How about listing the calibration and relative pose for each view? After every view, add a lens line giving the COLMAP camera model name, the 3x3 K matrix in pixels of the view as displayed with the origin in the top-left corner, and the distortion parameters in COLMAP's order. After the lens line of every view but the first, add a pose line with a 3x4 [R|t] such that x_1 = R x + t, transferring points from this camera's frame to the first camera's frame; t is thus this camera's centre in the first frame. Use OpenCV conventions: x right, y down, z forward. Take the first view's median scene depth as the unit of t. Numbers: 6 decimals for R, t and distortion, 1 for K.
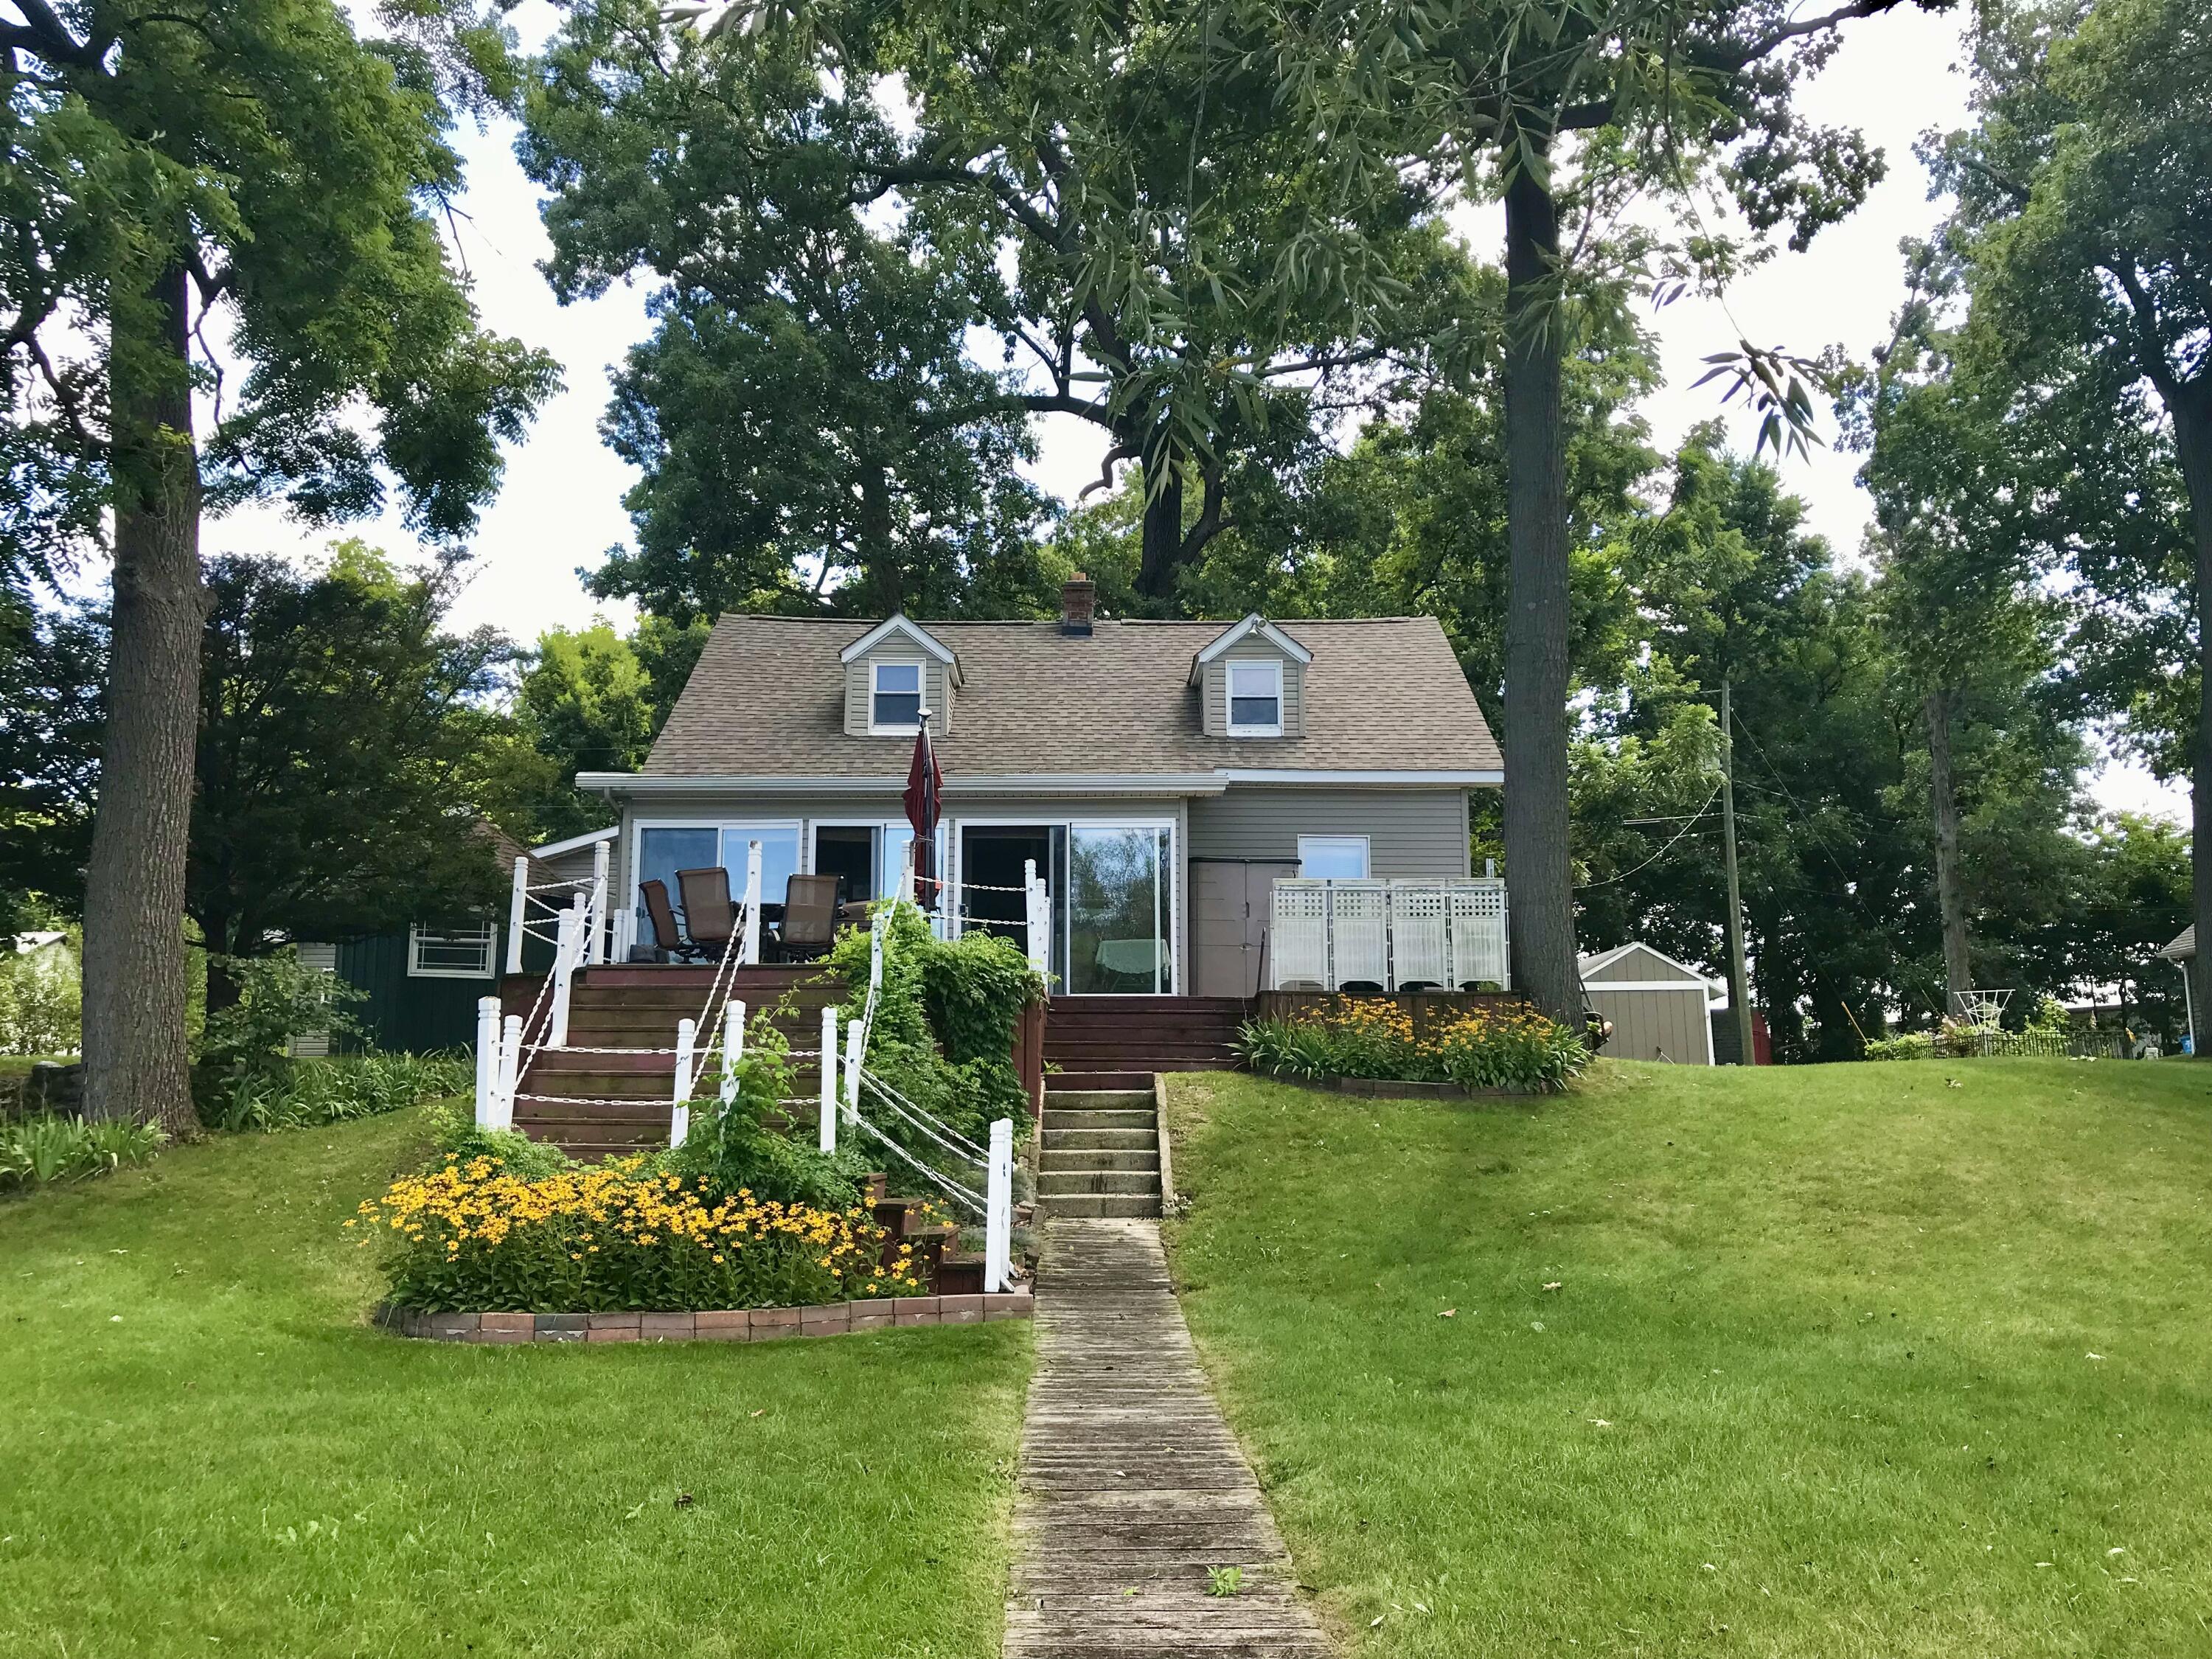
lens RADIAL K [[1798.9, 0, 1106.0], [0, 1798.9, 829.5], [0, 0, 1]] dist [0.001774, 0.001880]
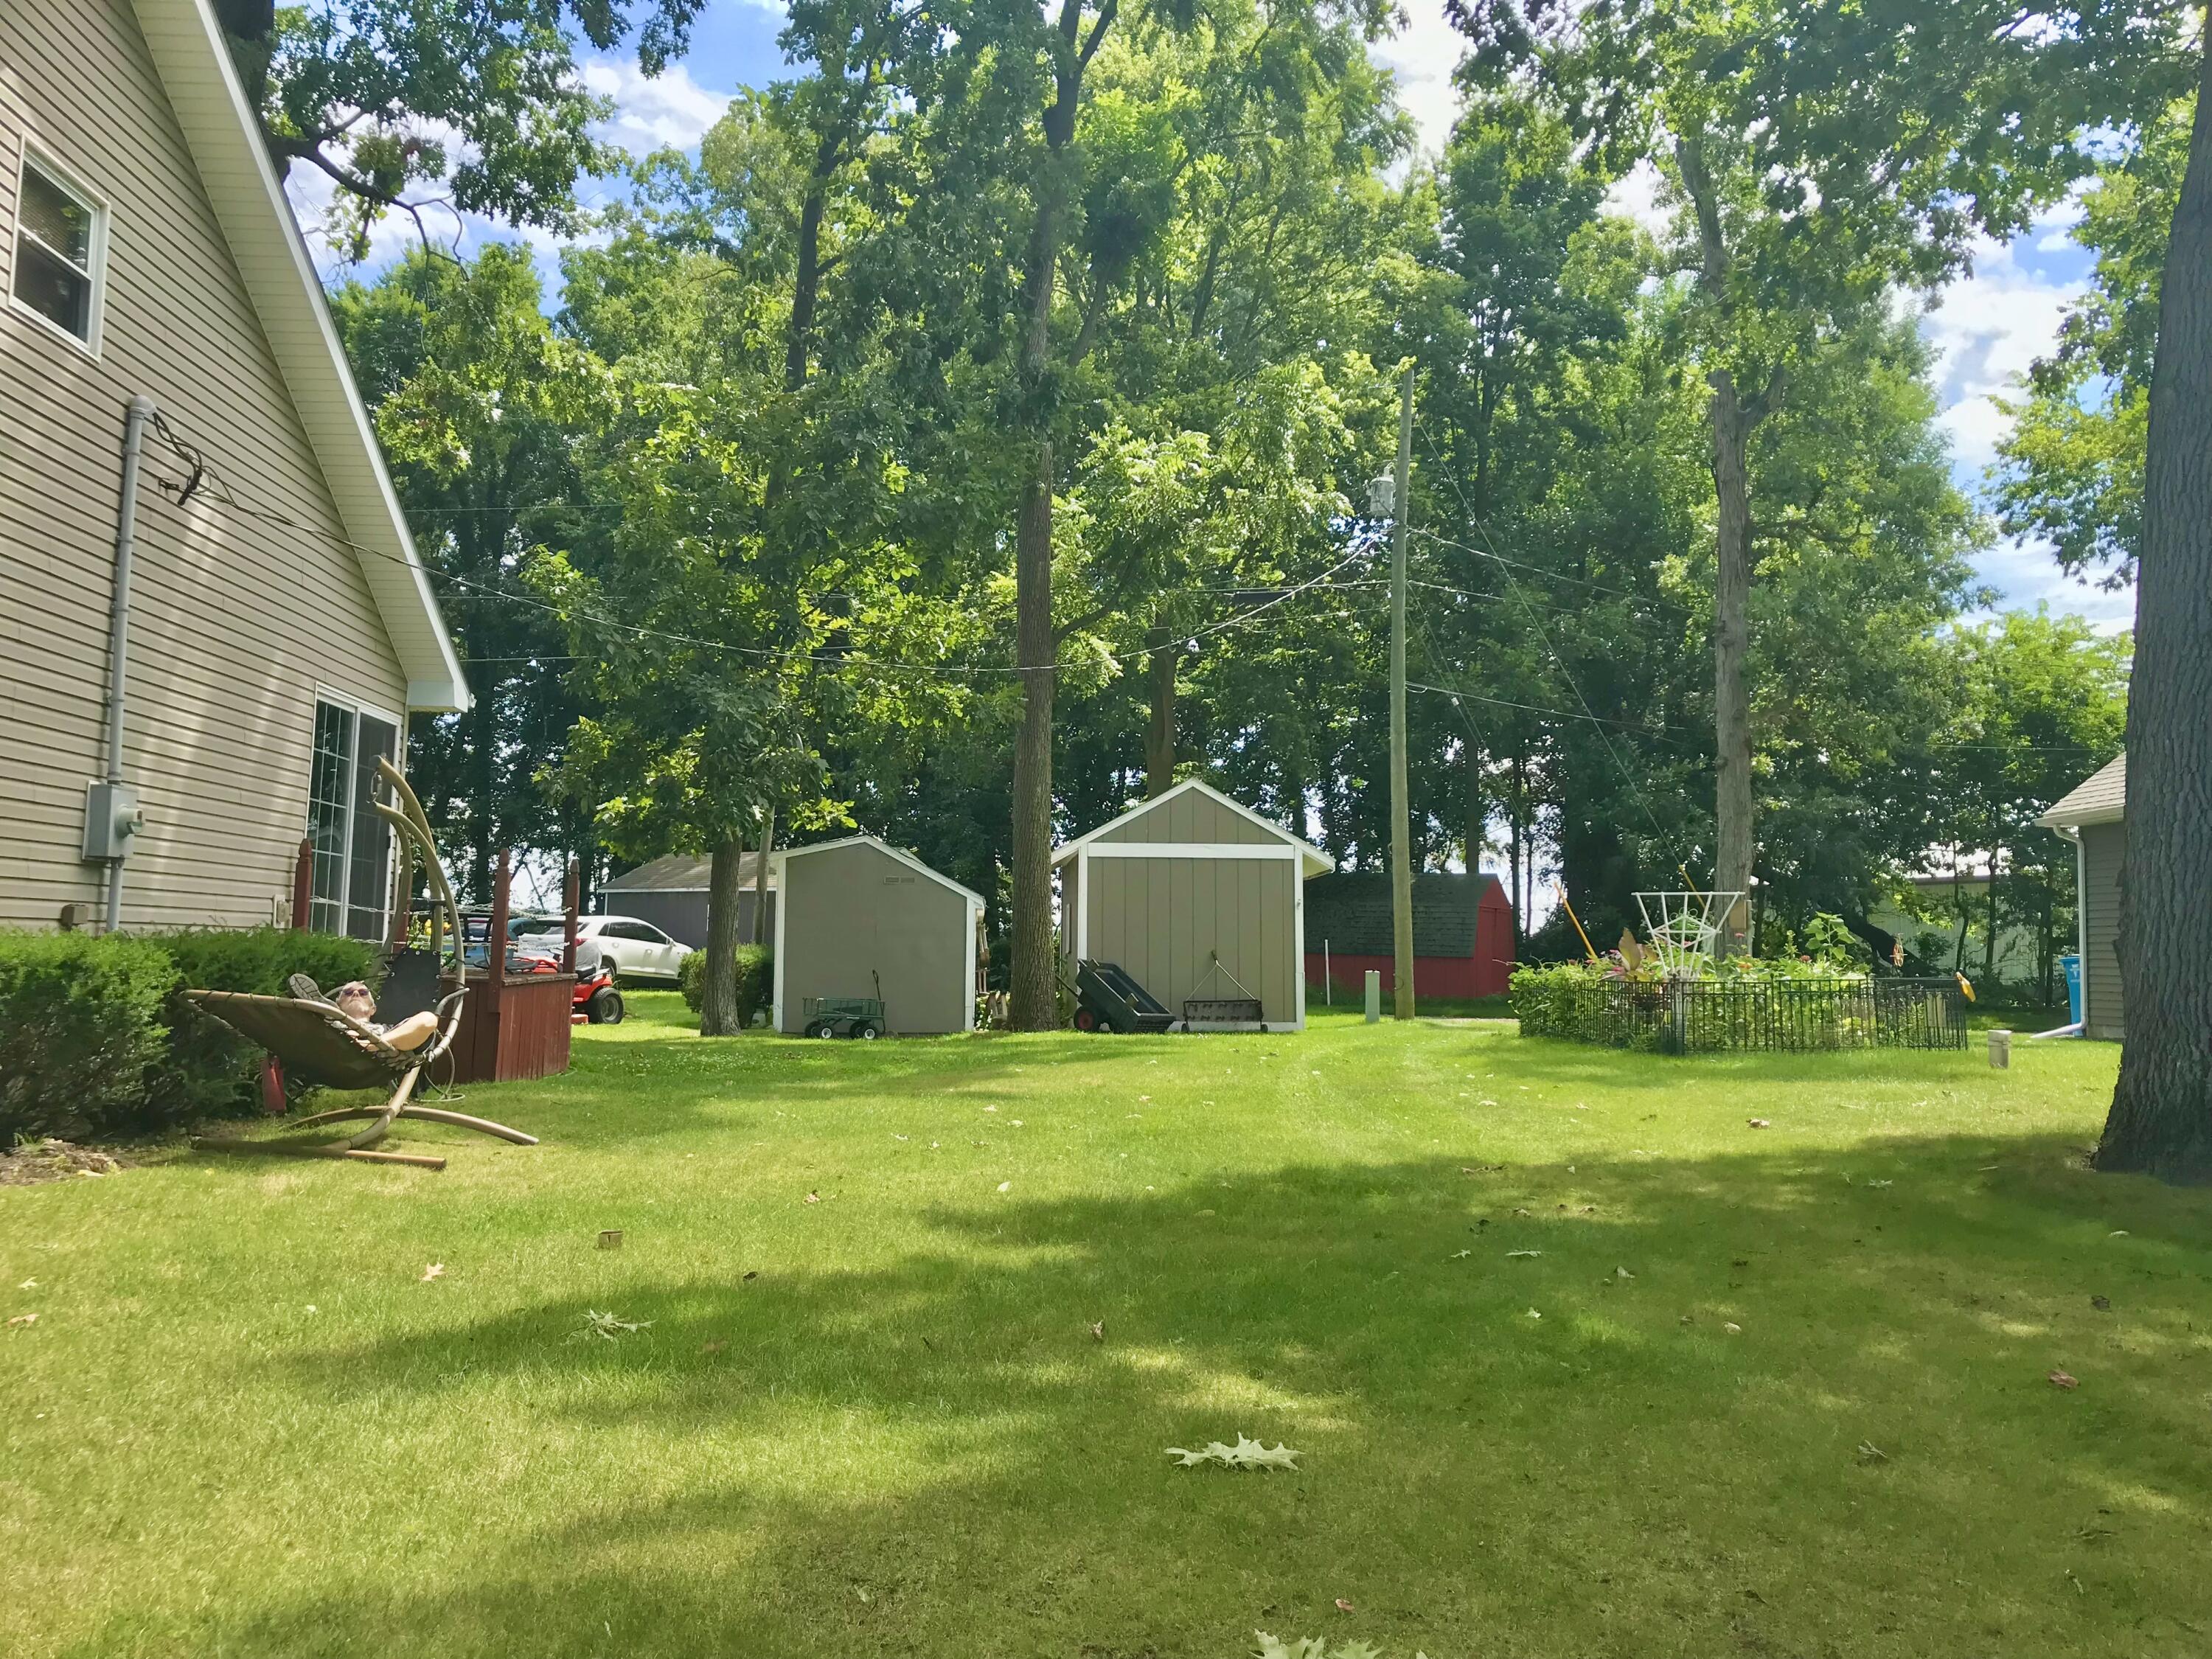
lens RADIAL K [[1798.9, 0, 1106.0], [0, 1798.9, 829.5], [0, 0, 1]] dist [0.001774, 0.001880]
pose [[0.998599, 0.025507, 0.046364, 0.182823], [-0.029960, 0.994733, 0.098019, 0.016451], [-0.043620, -0.099271, 0.994104, 0.311095]]
